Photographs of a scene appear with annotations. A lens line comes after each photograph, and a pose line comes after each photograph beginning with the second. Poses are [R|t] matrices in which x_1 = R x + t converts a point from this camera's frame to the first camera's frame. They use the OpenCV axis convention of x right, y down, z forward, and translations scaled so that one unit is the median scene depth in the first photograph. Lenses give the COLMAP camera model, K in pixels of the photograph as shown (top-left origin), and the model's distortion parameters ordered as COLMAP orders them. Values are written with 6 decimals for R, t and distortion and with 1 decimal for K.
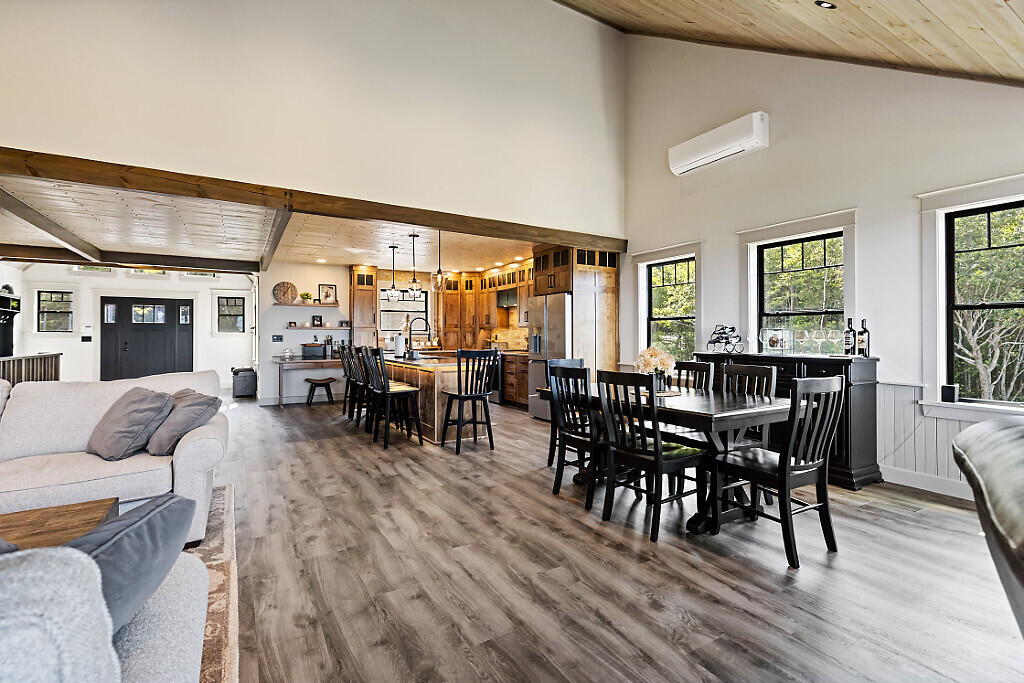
lens RADIAL K [[464.1, 0, 513.0], [0, 464.1, 335.0], [0, 0, 1]] dist [0.001461, -0.000598]
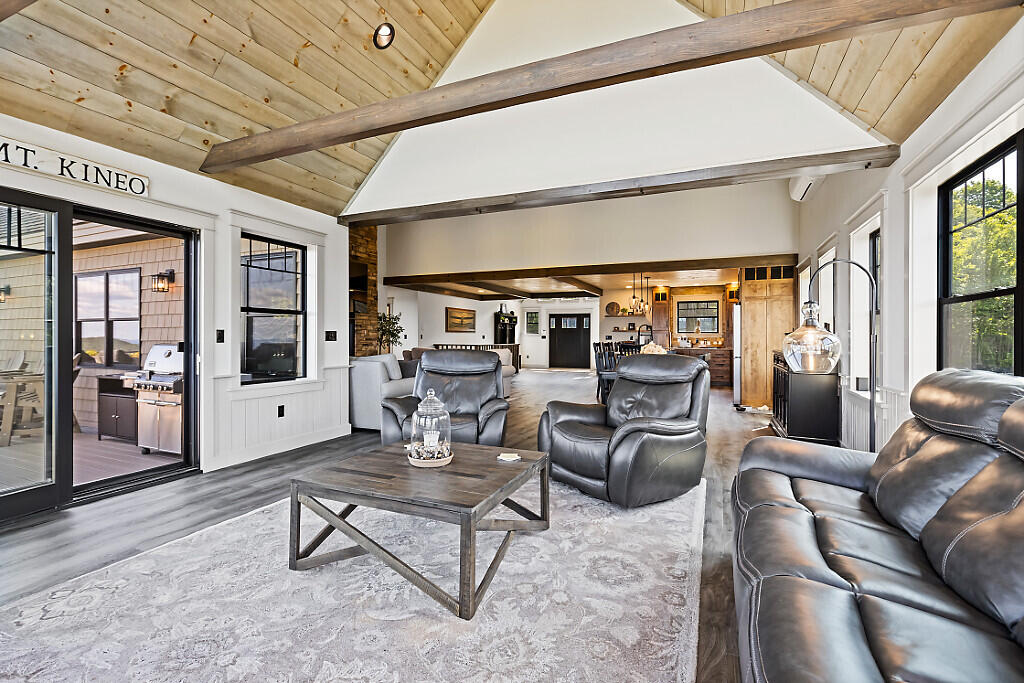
lens RADIAL K [[464.1, 0, 510.2], [0, 464.1, 337.2], [0, 0, 1]] dist [0.001461, -0.000598]
pose [[0.569966, 0.006949, -0.821639, 0.598948], [-0.004459, 0.999976, 0.005365, -0.001127], [0.821656, 0.000606, 0.569983, -0.185974]]
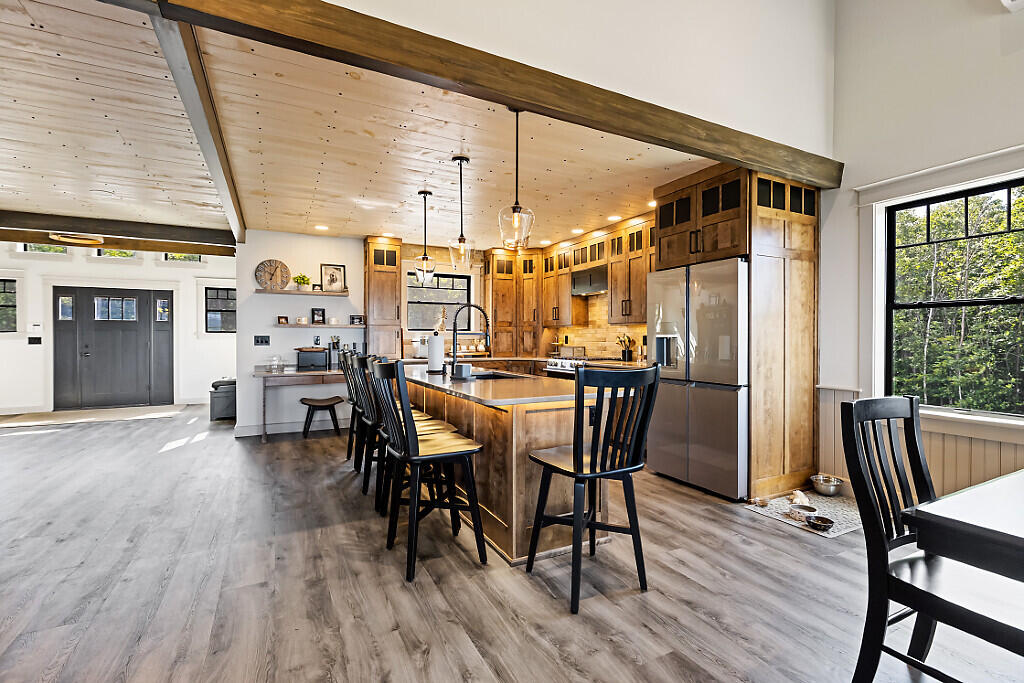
lens RADIAL K [[464.1, 0, 510.0], [0, 464.1, 339.9], [0, 0, 1]] dist [0.001461, -0.000598]
pose [[0.997711, 0.002086, -0.067585, -0.084610], [-0.001731, 0.999984, 0.005306, 0.002128], [0.067595, -0.005176, 0.997699, 0.319795]]
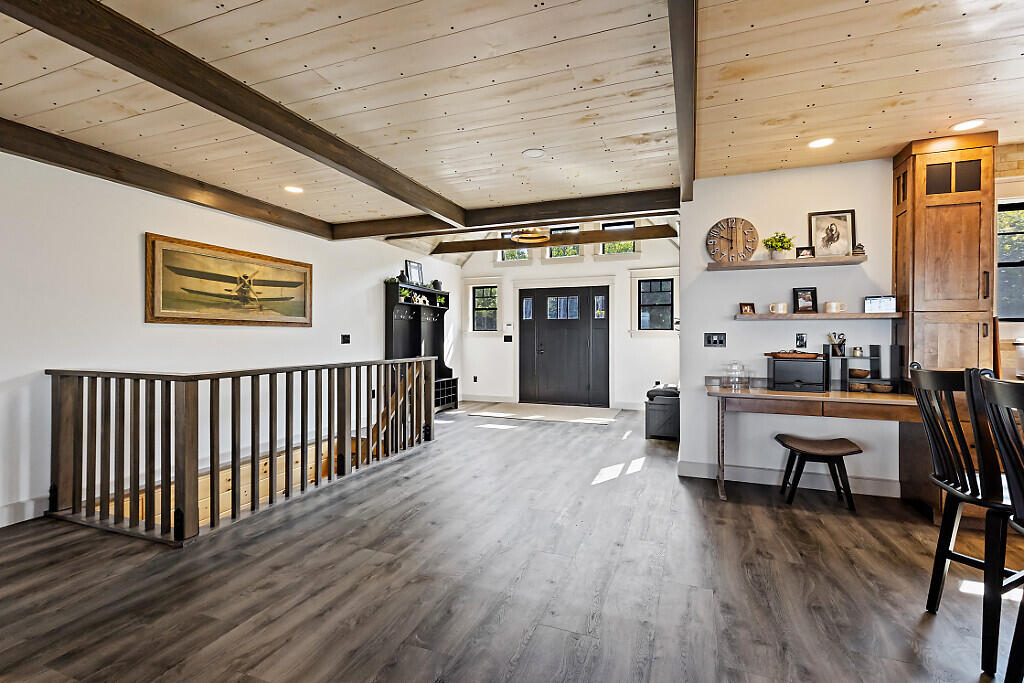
lens RADIAL K [[464.1, 0, 514.3], [0, 464.1, 335.0], [0, 0, 1]] dist [0.001461, -0.000598]
pose [[0.620687, -0.000103, -0.784058, -0.256489], [-0.001568, 0.999998, -0.001373, 0.003362], [0.784057, 0.002082, 0.620686, 0.532782]]
